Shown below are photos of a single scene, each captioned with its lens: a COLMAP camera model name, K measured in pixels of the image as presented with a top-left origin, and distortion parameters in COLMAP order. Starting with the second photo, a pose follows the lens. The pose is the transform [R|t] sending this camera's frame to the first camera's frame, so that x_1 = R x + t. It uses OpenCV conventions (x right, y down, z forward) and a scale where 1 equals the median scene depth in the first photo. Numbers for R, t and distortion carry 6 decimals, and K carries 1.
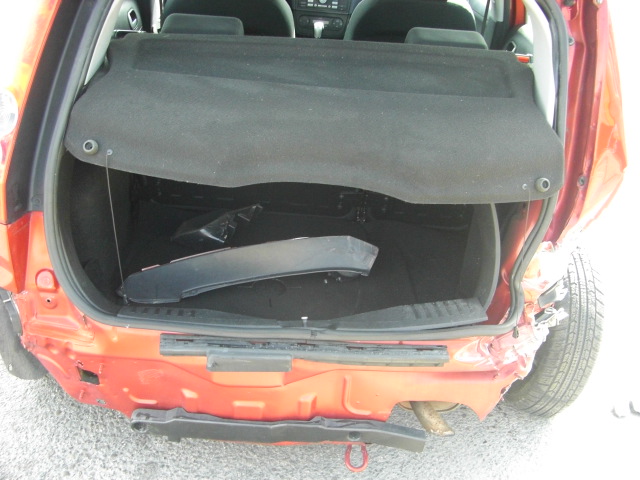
lens RADIAL K [[725.2, 0, 300.3], [0, 725.2, 275.8], [0, 0, 1]] dist [-0.200594, 0.154512]
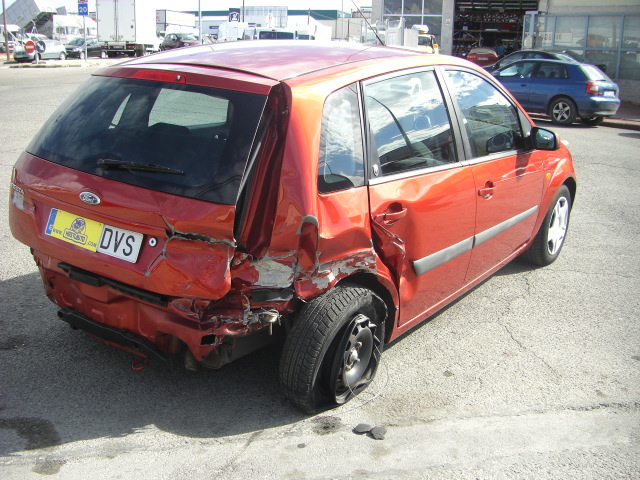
lens RADIAL K [[725.2, 0, 300.3], [0, 725.2, 275.8], [0, 0, 1]] dist [-0.200594, 0.154512]
pose [[0.810658, 0.165439, -0.561662, 1.344151], [-0.302087, 0.939900, -0.159157, 0.218992], [0.501575, 0.298692, 0.811914, -0.263311]]
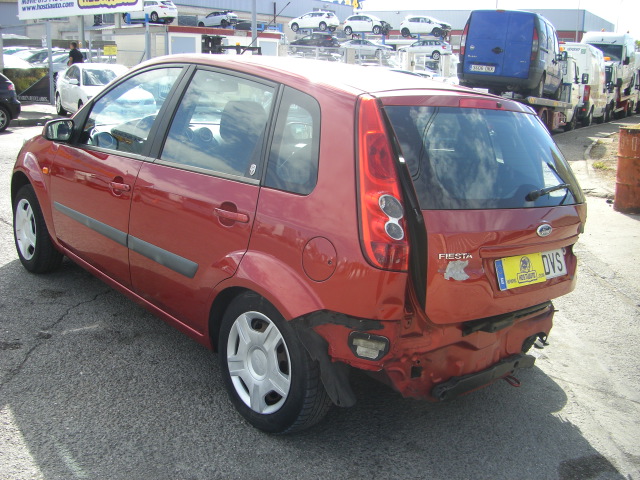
lens RADIAL K [[725.2, 0, 300.3], [0, 725.2, 275.8], [0, 0, 1]] dist [-0.200594, 0.154512]
pose [[0.752773, -0.192681, 0.629450, -1.407330], [0.334858, 0.935329, -0.114149, 0.036390], [-0.566748, 0.296705, 0.768611, -0.131680]]
